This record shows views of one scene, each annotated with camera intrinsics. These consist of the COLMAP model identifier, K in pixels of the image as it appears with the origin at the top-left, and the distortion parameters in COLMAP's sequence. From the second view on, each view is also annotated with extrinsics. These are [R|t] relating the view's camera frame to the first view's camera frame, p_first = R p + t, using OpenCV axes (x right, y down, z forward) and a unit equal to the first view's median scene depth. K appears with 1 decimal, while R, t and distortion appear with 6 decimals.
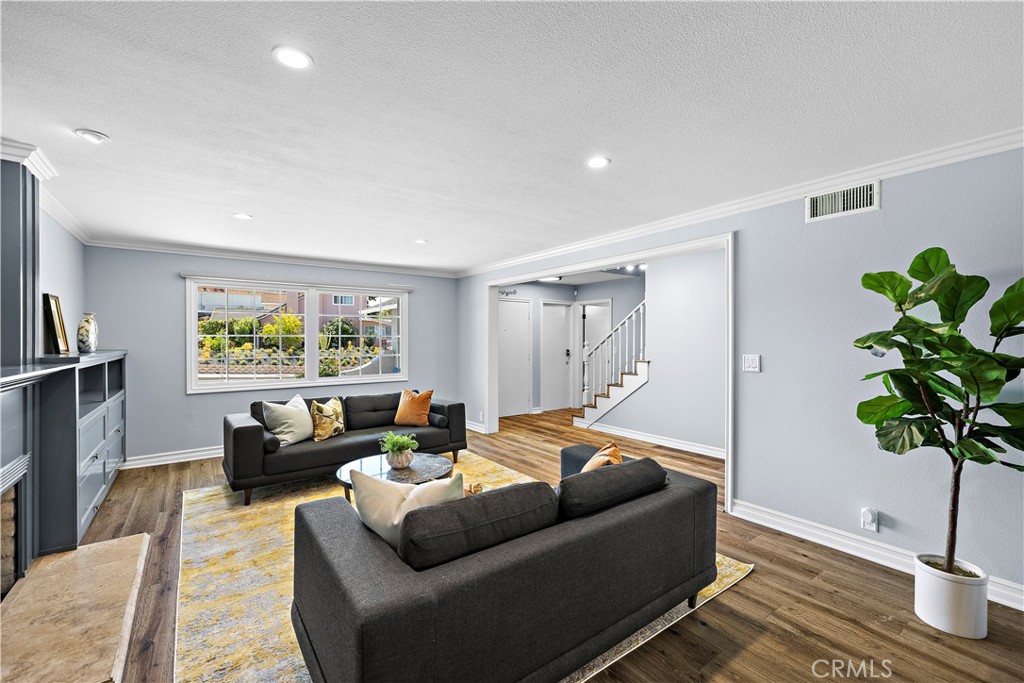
lens RADIAL K [[434.9, 0, 506.2], [0, 434.9, 338.5], [0, 0, 1]] dist [-0.001364, 0.000447]
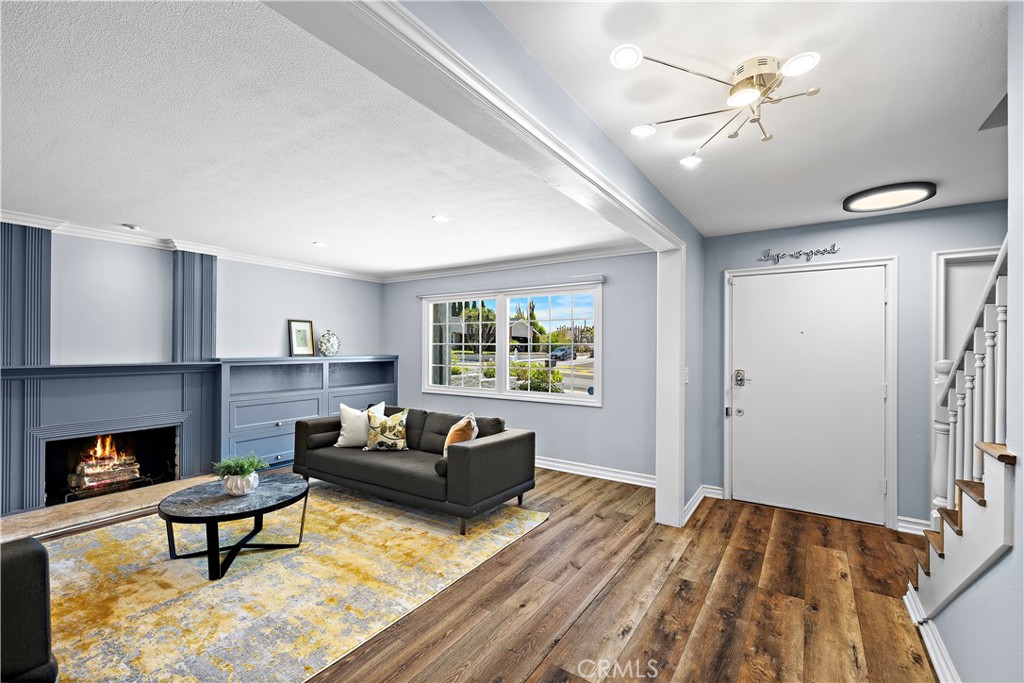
lens RADIAL K [[434.9, 0, 509.3], [0, 434.9, 344.5], [0, 0, 1]] dist [-0.001364, 0.000447]
pose [[0.357995, -0.001279, -0.933722, 0.522563], [-0.002360, 0.999995, -0.002275, -0.004808], [0.933720, 0.003018, 0.357990, 0.807203]]
